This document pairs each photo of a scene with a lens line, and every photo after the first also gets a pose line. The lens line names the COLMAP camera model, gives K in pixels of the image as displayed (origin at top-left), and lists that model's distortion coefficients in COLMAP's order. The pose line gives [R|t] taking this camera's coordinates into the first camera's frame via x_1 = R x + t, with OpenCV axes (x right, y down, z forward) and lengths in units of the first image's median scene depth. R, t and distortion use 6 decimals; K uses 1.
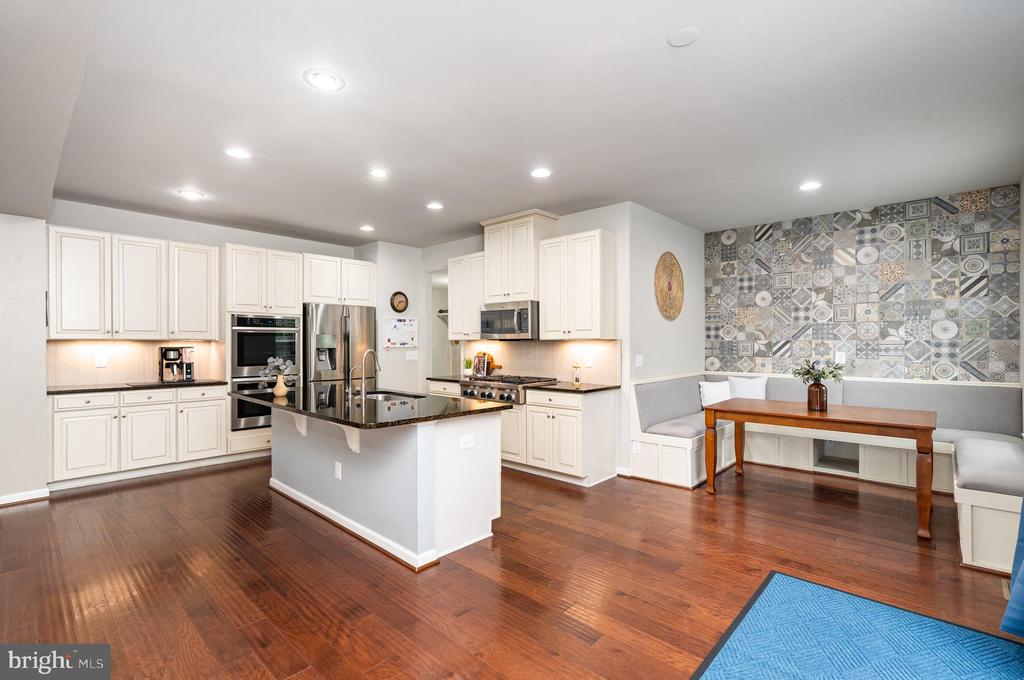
lens RADIAL K [[466.2, 0, 506.5], [0, 466.2, 342.1], [0, 0, 1]] dist [-0.004483, -0.000277]
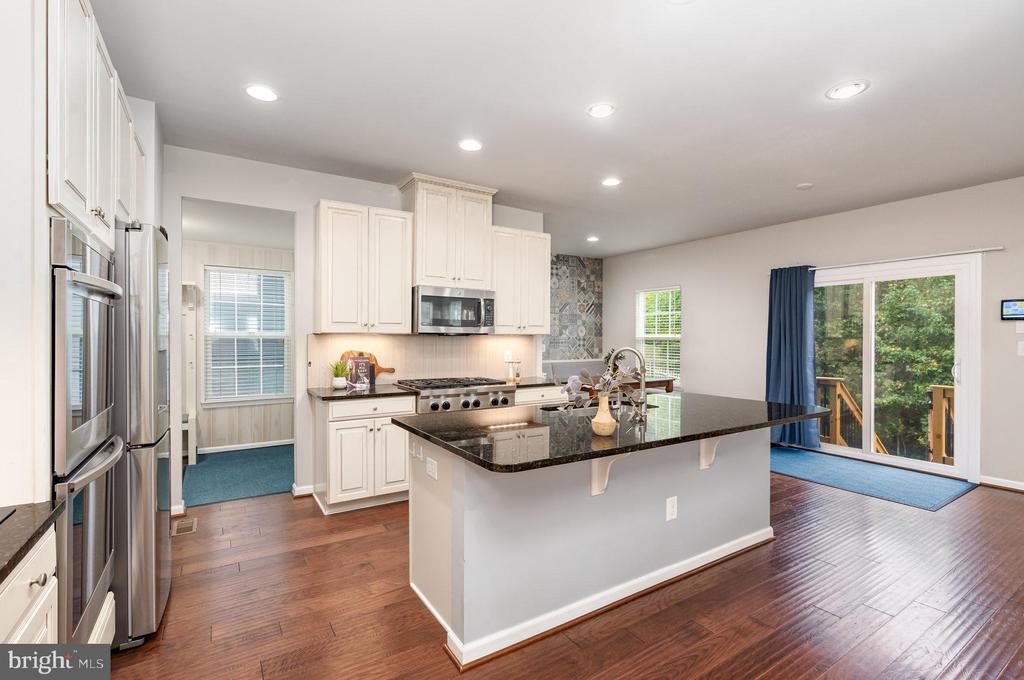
lens RADIAL K [[466.2, 0, 508.3], [0, 466.2, 341.5], [0, 0, 1]] dist [-0.004483, -0.000277]
pose [[0.253829, -0.006182, 0.967229, -0.761802], [-0.005679, 0.999953, 0.007881, 0.000825], [-0.967232, -0.007493, 0.253782, 0.703180]]
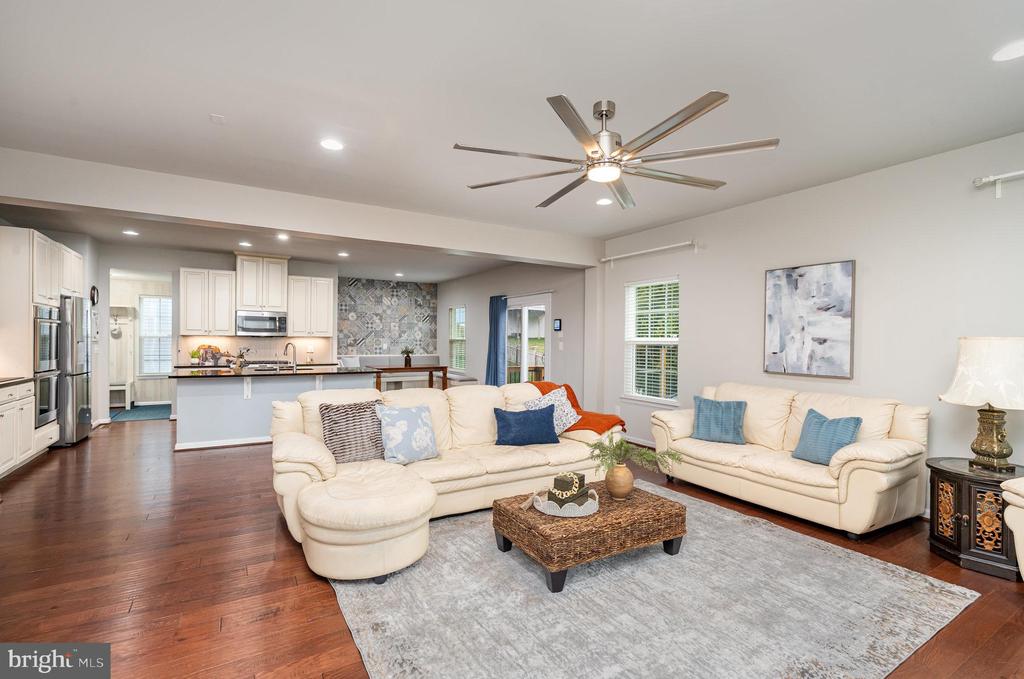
lens RADIAL K [[466.2, 0, 507.5], [0, 466.2, 344.2], [0, 0, 1]] dist [-0.004483, -0.000277]
pose [[0.283039, -0.004338, 0.959099, -1.209785], [-0.011825, 0.999898, 0.008012, -0.000574], [-0.959035, -0.013609, 0.282959, -0.182083]]
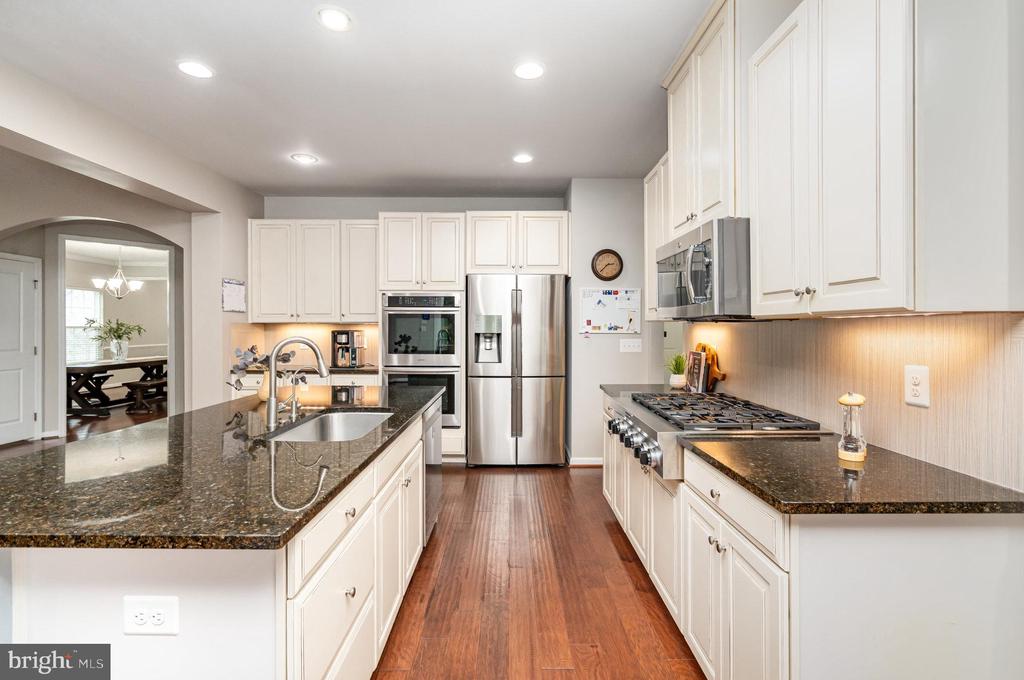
lens RADIAL K [[466.2, 0, 512.8], [0, 466.2, 334.9], [0, 0, 1]] dist [-0.004483, -0.000277]
pose [[0.688445, 0.014437, -0.725145, 0.205075], [0.000044, 0.999801, 0.019947, 0.000709], [0.725288, -0.013764, 0.688308, 0.568599]]
